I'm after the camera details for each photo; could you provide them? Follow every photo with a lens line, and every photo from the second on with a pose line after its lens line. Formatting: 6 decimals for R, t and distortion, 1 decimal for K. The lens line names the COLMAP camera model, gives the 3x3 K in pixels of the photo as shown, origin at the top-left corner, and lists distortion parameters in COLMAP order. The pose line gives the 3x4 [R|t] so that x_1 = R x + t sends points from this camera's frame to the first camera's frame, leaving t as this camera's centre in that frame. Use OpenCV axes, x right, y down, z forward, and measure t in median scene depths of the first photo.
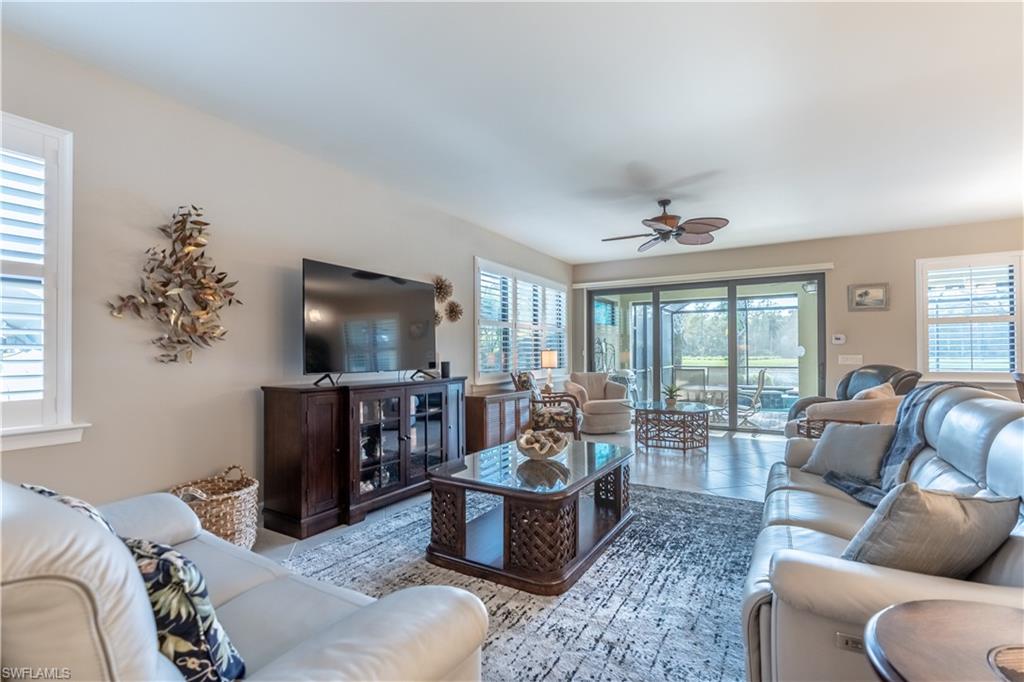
lens RADIAL K [[468.0, 0, 506.8], [0, 468.0, 349.1], [0, 0, 1]] dist [-0.011076, 0.000228]
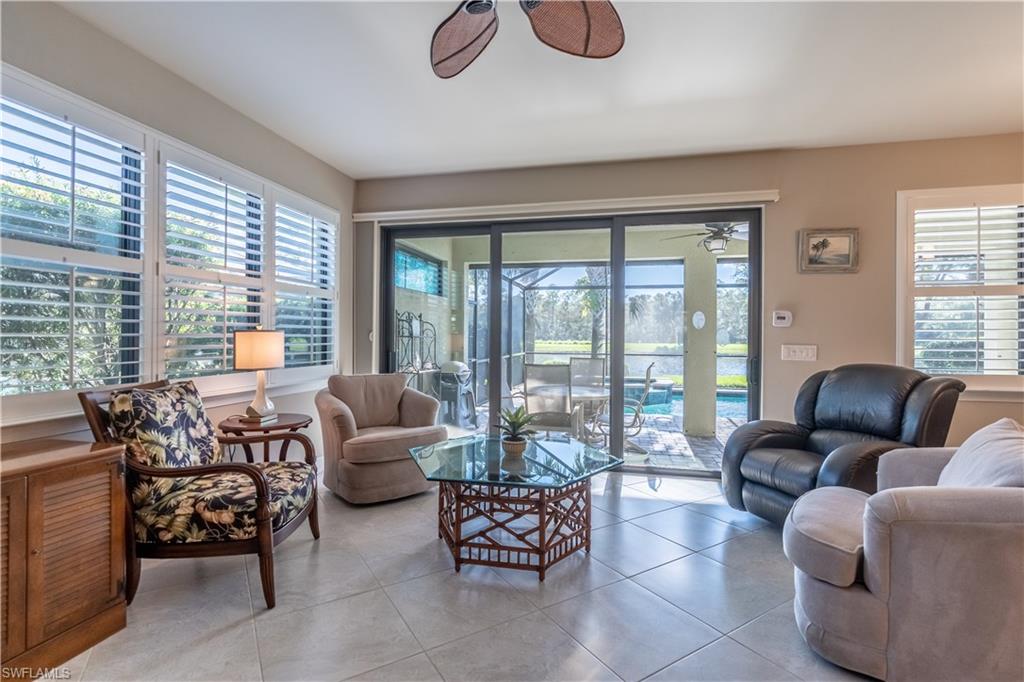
lens RADIAL K [[468.0, 0, 509.9], [0, 468.0, 337.5], [0, 0, 1]] dist [-0.011076, 0.000228]
pose [[0.952993, 0.010417, 0.302815, 0.194399], [-0.014169, 0.999848, 0.010197, 0.001796], [-0.302662, -0.014008, 0.952995, 0.530462]]
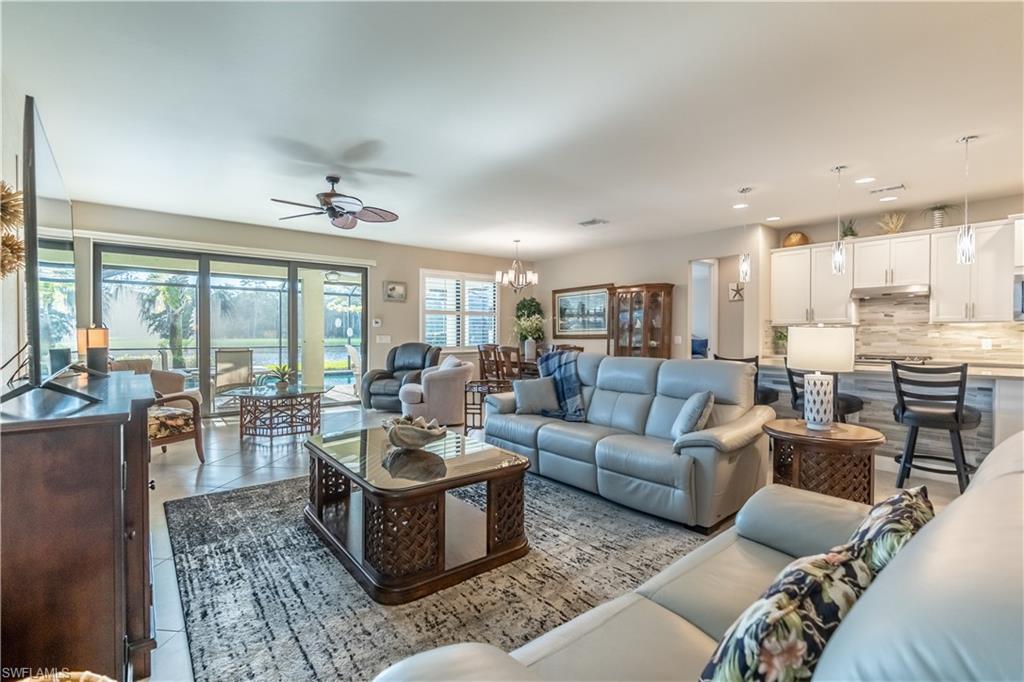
lens RADIAL K [[468.0, 0, 510.7], [0, 468.0, 334.6], [0, 0, 1]] dist [-0.011076, 0.000228]
pose [[0.328218, 0.002349, 0.944599, -0.354372], [-0.012226, 0.999924, 0.001762, 0.003822], [-0.944523, -0.012127, 0.328222, 0.248243]]
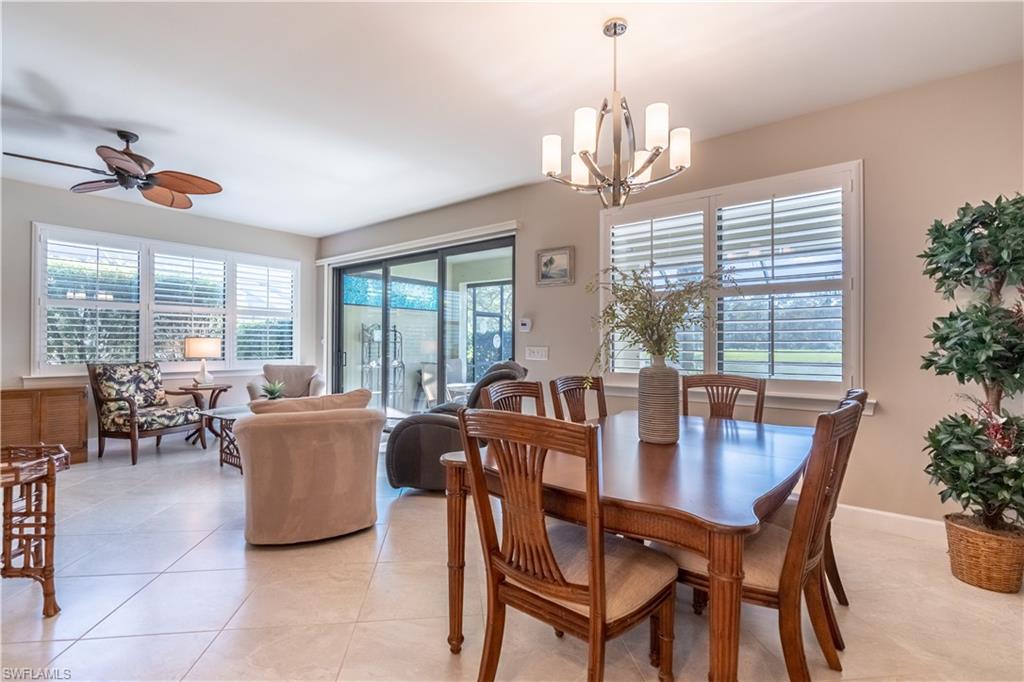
lens RADIAL K [[468.0, 0, 516.0], [0, 468.0, 344.1], [0, 0, 1]] dist [-0.011076, 0.000228]
pose [[0.991183, 0.010976, -0.132041, 0.795425], [-0.010016, 0.999918, 0.007939, 0.002697], [0.132117, -0.006547, 0.991212, 0.272478]]
